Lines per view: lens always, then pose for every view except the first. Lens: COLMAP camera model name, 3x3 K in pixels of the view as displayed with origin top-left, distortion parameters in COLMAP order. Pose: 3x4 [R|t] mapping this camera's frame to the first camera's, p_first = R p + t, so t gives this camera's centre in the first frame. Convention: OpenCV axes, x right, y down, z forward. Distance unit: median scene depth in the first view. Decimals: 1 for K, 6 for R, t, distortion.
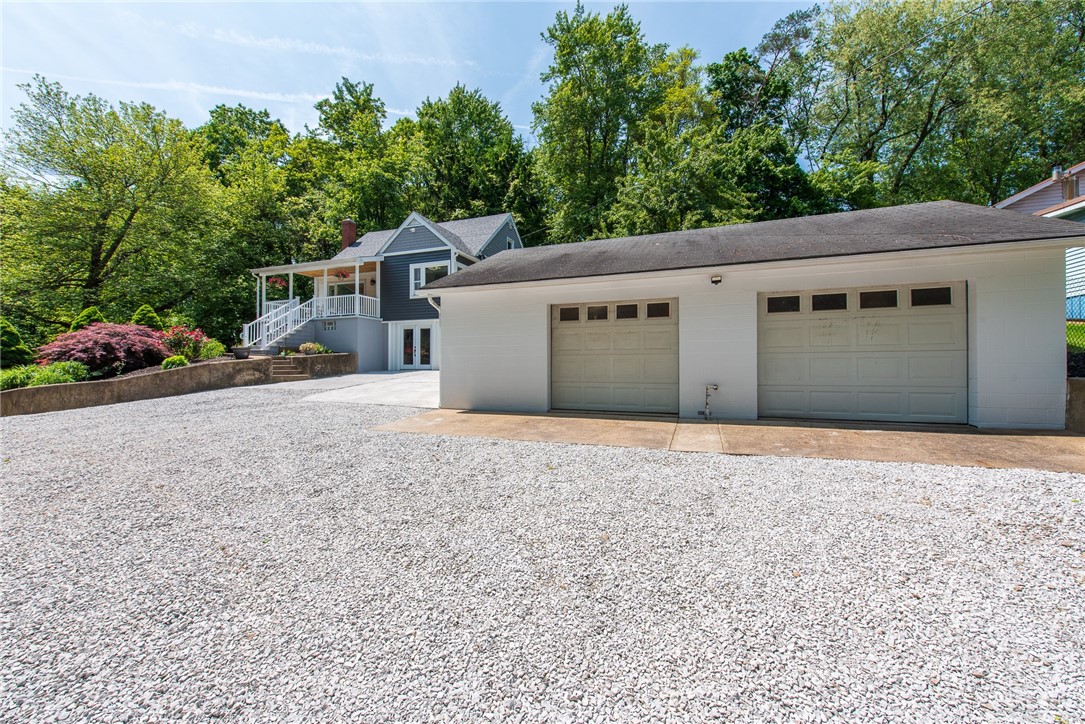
lens RADIAL K [[421.5, 0, 544.0], [0, 421.5, 366.0], [0, 0, 1]] dist [0.019911, -0.005262]
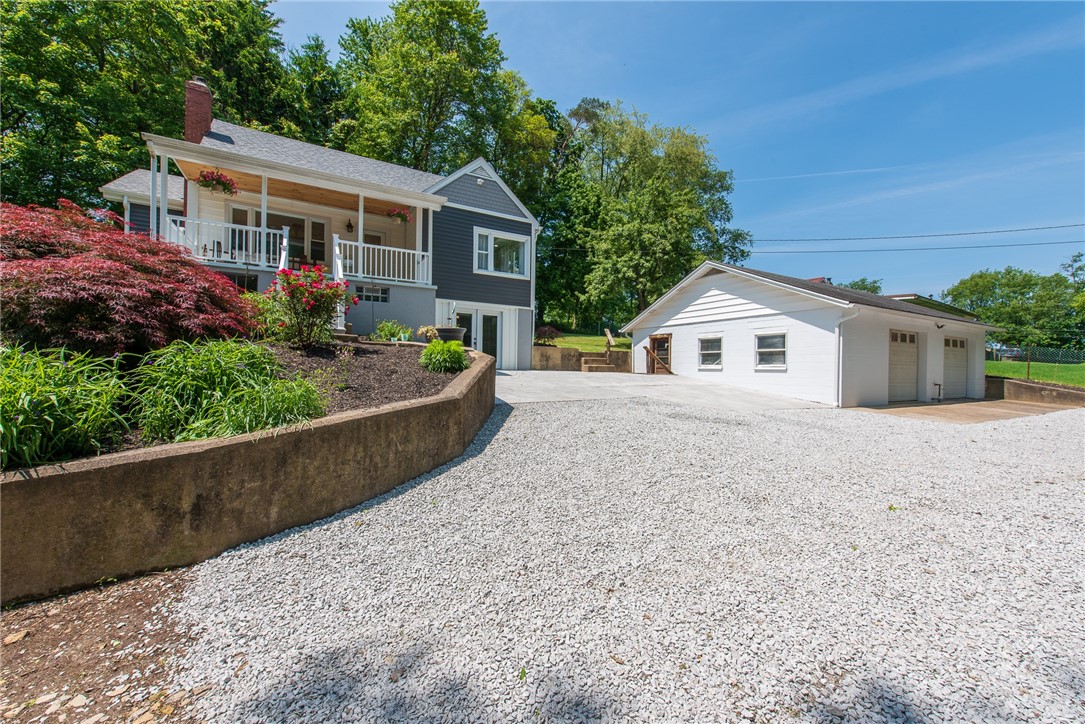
lens RADIAL K [[421.5, 0, 544.0], [0, 421.5, 366.0], [0, 0, 1]] dist [0.019911, -0.005262]
pose [[0.642058, 0.013184, 0.766543, -0.804588], [-0.019601, 0.999808, -0.000778, 0.001616], [-0.766406, -0.014525, 0.642193, 0.430442]]
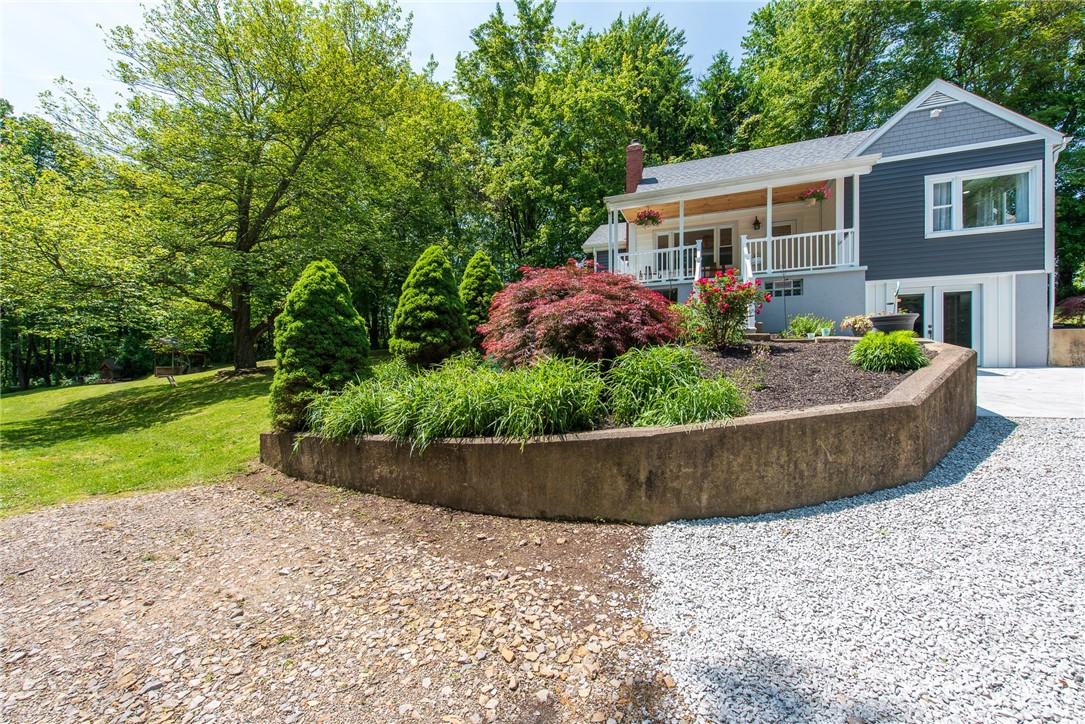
lens RADIAL K [[421.5, 0, 544.0], [0, 421.5, 366.0], [0, 0, 1]] dist [0.019911, -0.005262]
pose [[0.999924, -0.004134, -0.011589, -0.813822], [0.004210, 0.999970, 0.006504, 0.001910], [0.011562, -0.006552, 0.999912, 0.434701]]
